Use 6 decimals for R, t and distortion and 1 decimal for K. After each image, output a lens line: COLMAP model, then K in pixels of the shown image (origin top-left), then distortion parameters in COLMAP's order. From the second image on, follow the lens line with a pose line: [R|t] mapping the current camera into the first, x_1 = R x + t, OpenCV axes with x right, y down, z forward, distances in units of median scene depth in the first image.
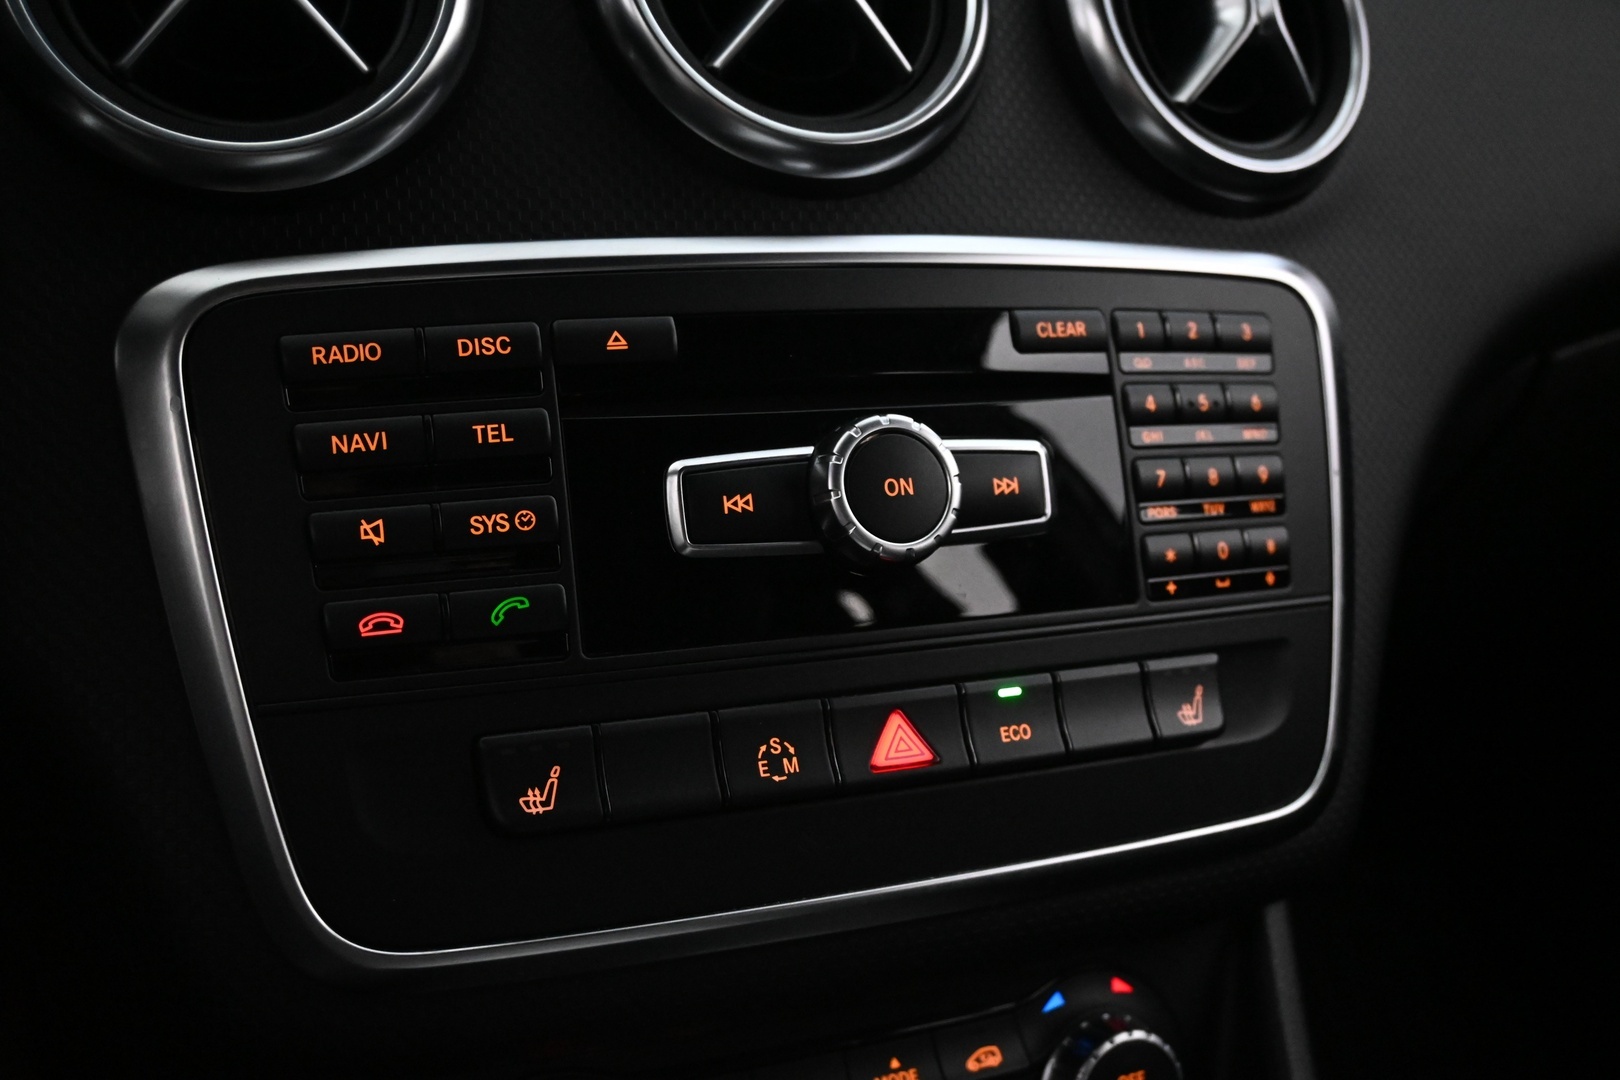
lens RADIAL K [[1720.0, 0, 811.7], [0, 1720.0, 528.9], [0, 0, 1]] dist [-0.005984, 0.000000]
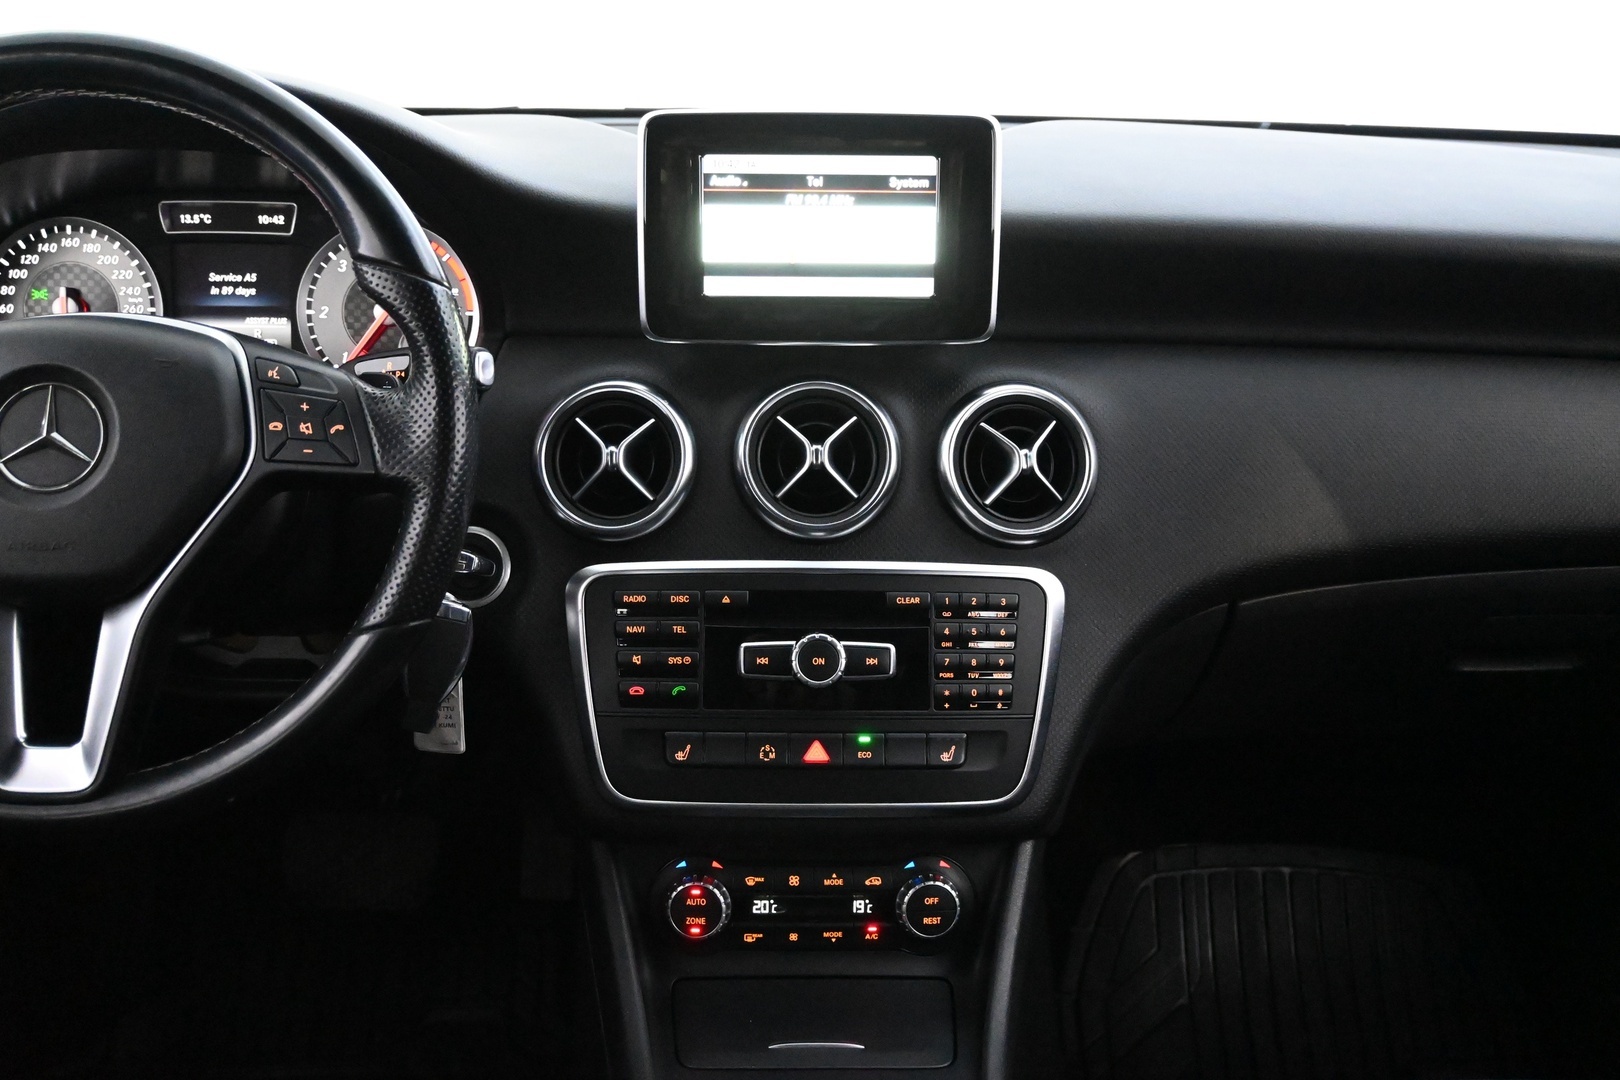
lens RADIAL K [[1720.0, 0, 811.4], [0, 1720.0, 540.8], [0, 0, 1]] dist [-0.005984, 0.000000]
pose [[0.932915, 0.096176, -0.347015, 0.968672], [-0.079242, 0.994882, 0.062699, -0.384422], [0.351269, -0.030995, 0.935761, -1.562151]]
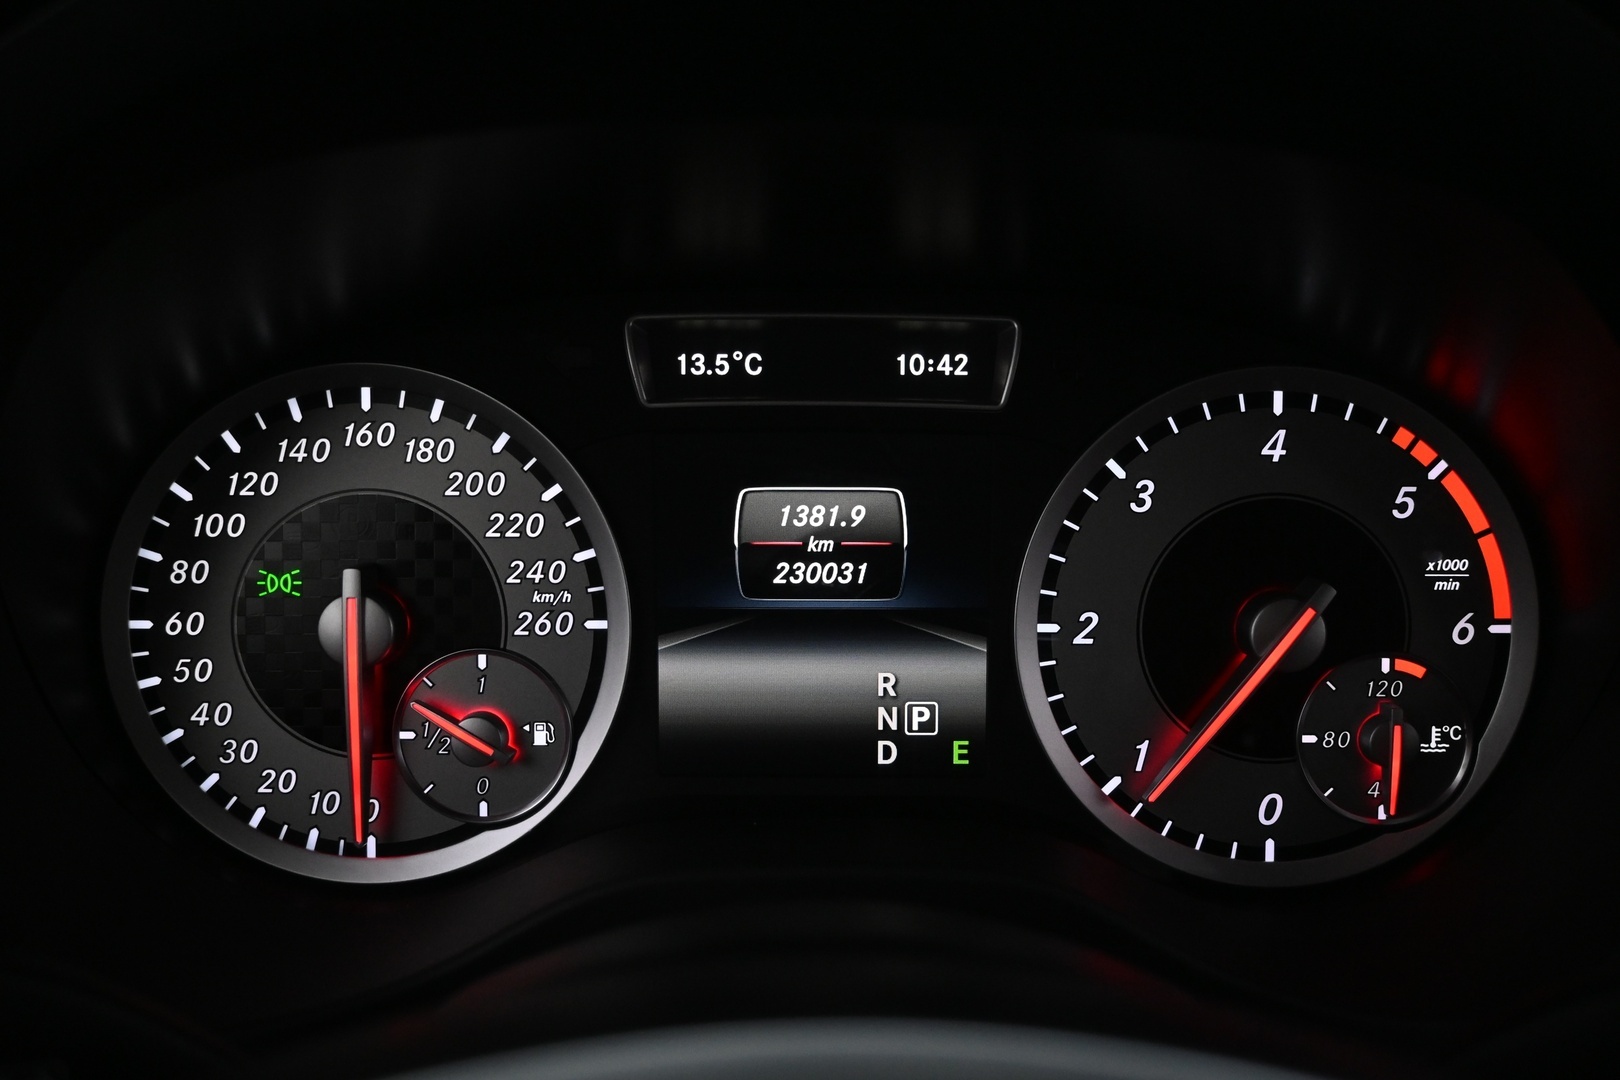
lens RADIAL K [[1503.7, 0, 816.9], [0, 1503.7, 542.0], [0, 0, 1]] dist [-0.002689, 0.000000]
pose [[0.921310, 0.074885, -0.381550, -0.735559], [-0.074869, 0.997082, 0.014909, -0.582422], [0.381553, 0.014830, 0.924228, 0.075849]]
